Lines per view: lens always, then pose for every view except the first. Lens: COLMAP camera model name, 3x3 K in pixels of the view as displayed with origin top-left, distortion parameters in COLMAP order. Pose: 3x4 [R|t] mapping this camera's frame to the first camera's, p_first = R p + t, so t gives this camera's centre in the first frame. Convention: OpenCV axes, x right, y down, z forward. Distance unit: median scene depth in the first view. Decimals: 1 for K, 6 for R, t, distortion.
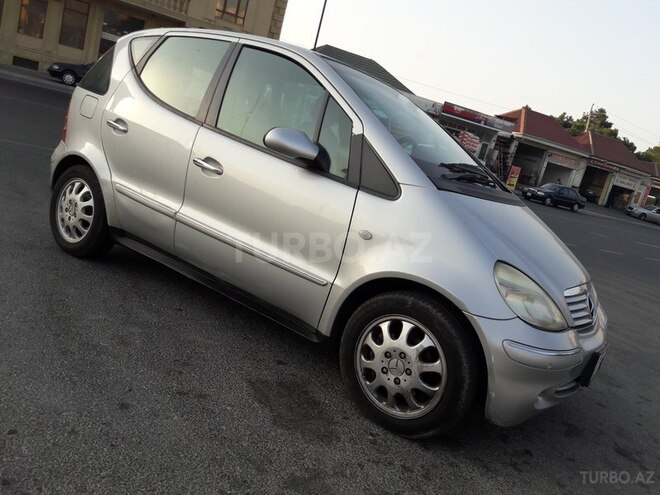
lens RADIAL K [[537.2, 0, 335.2], [0, 537.2, 242.8], [0, 0, 1]] dist [0.041829, -0.069889]
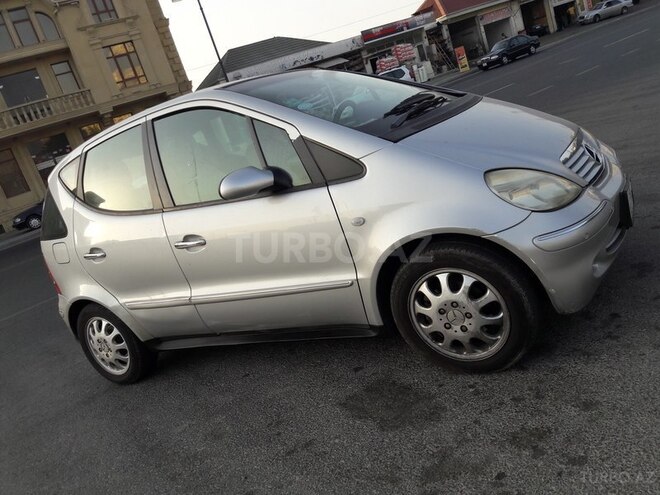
lens RADIAL K [[537.2, 0, 335.2], [0, 537.2, 242.8], [0, 0, 1]] dist [0.041829, -0.069889]
pose [[0.838882, -0.542333, -0.046394, 0.042821], [0.543977, 0.838310, 0.036414, -0.038195], [0.019144, -0.055784, 0.998259, 0.006964]]
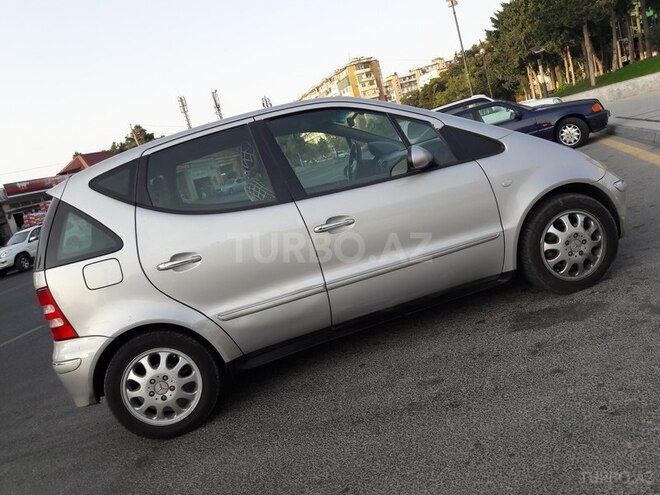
lens RADIAL K [[537.2, 0, 335.2], [0, 537.2, 242.8], [0, 0, 1]] dist [0.041829, -0.069889]
pose [[0.603885, -0.524499, 0.600187, -1.010939], [0.556348, 0.816586, 0.153833, -0.313908], [-0.570789, 0.241015, 0.784928, 0.214234]]
